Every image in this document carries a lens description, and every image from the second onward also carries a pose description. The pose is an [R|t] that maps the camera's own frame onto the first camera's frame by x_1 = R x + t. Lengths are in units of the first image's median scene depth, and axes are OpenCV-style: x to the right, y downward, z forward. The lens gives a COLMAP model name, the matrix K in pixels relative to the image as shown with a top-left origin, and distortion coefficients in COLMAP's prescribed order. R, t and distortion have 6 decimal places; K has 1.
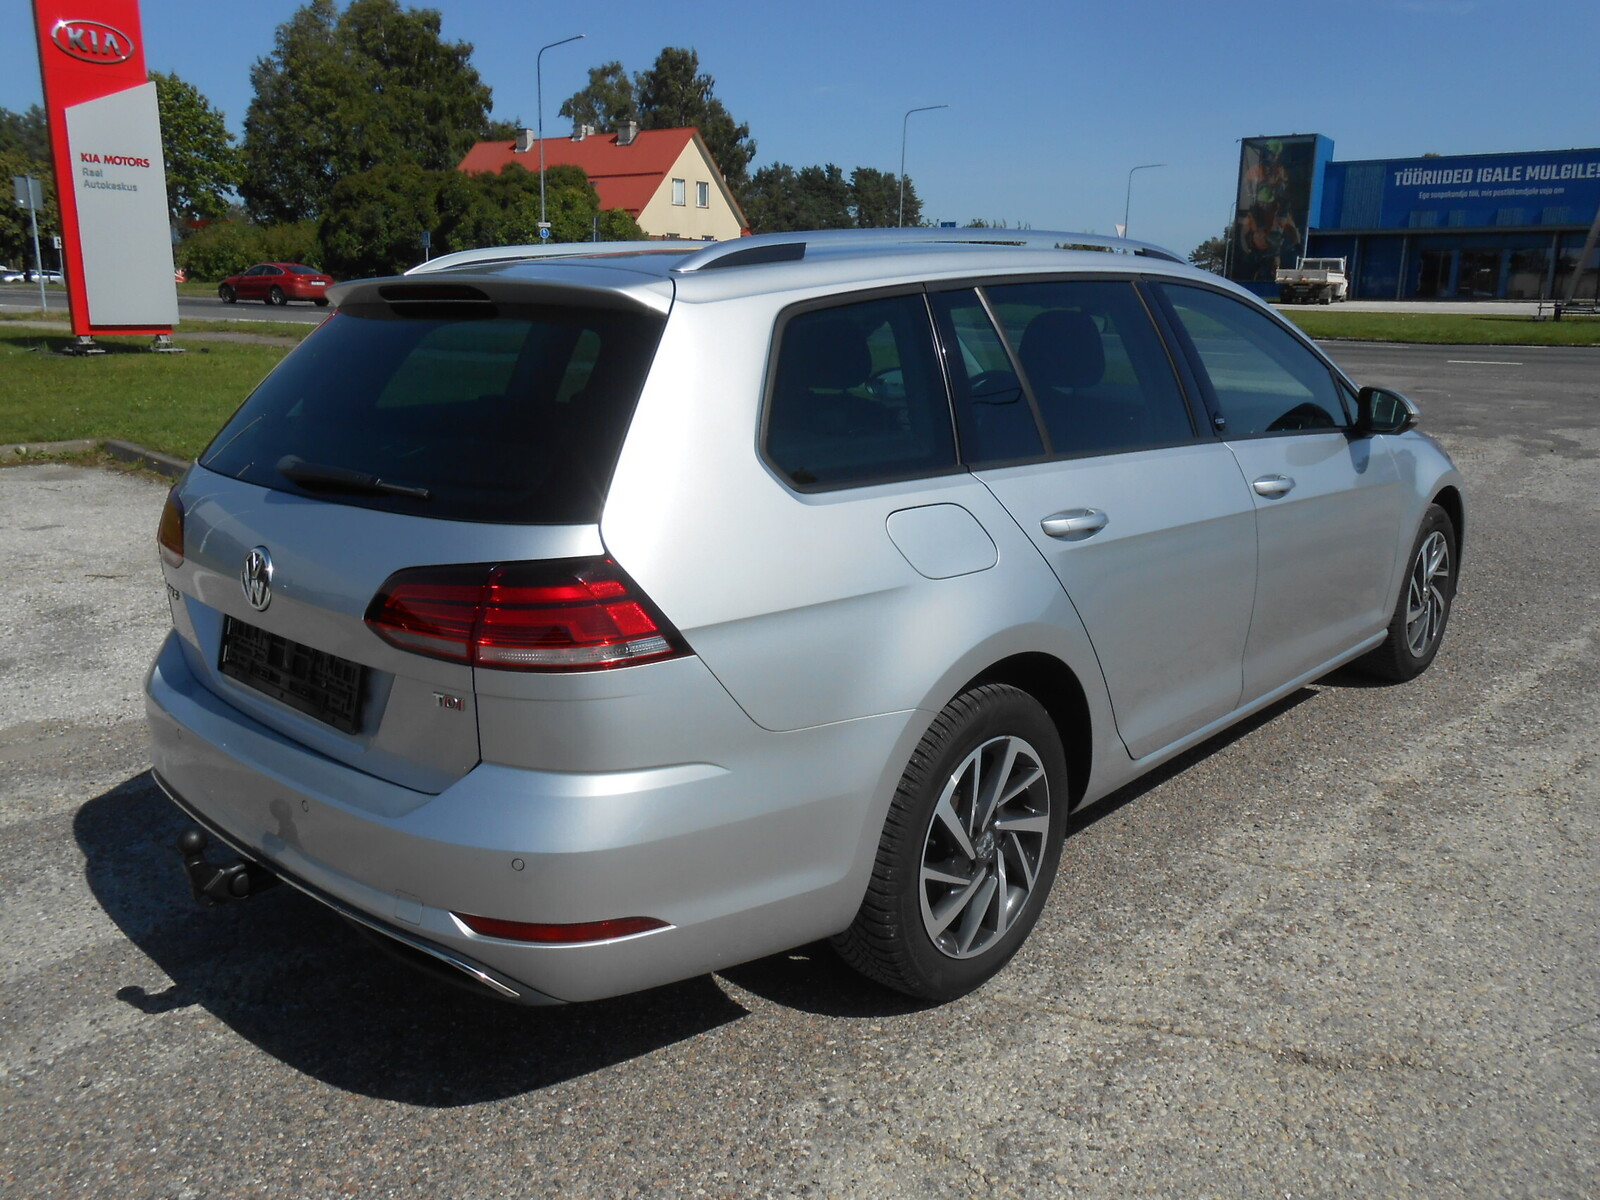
lens RADIAL K [[1244.5, 0, 788.3], [0, 1244.5, 599.0], [0, 0, 1]] dist [-0.004888, -0.003515]
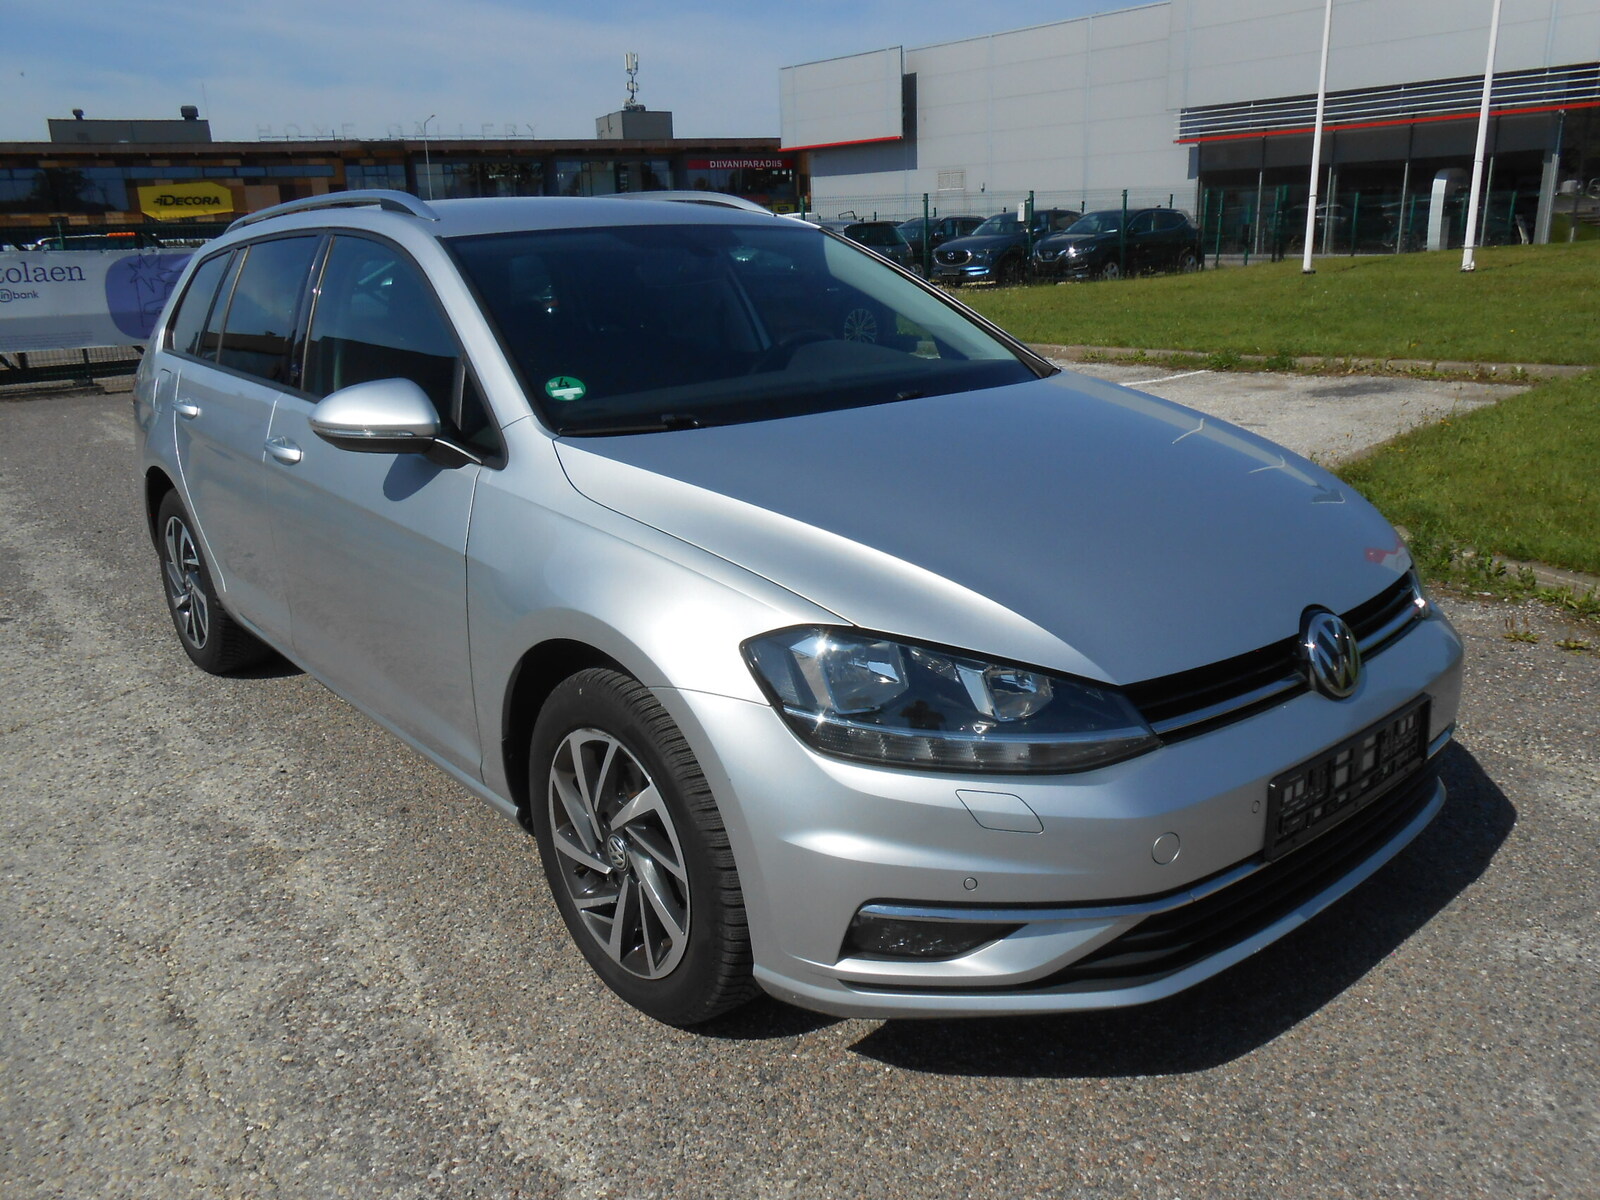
lens RADIAL K [[1244.5, 0, 788.3], [0, 1244.5, 599.0], [0, 0, 1]] dist [-0.004888, -0.003515]
pose [[-0.116036, 0.283195, -0.952017, 1.218280], [-0.212254, 0.929280, 0.302302, -0.332843], [0.970301, 0.237147, -0.047721, 1.372890]]
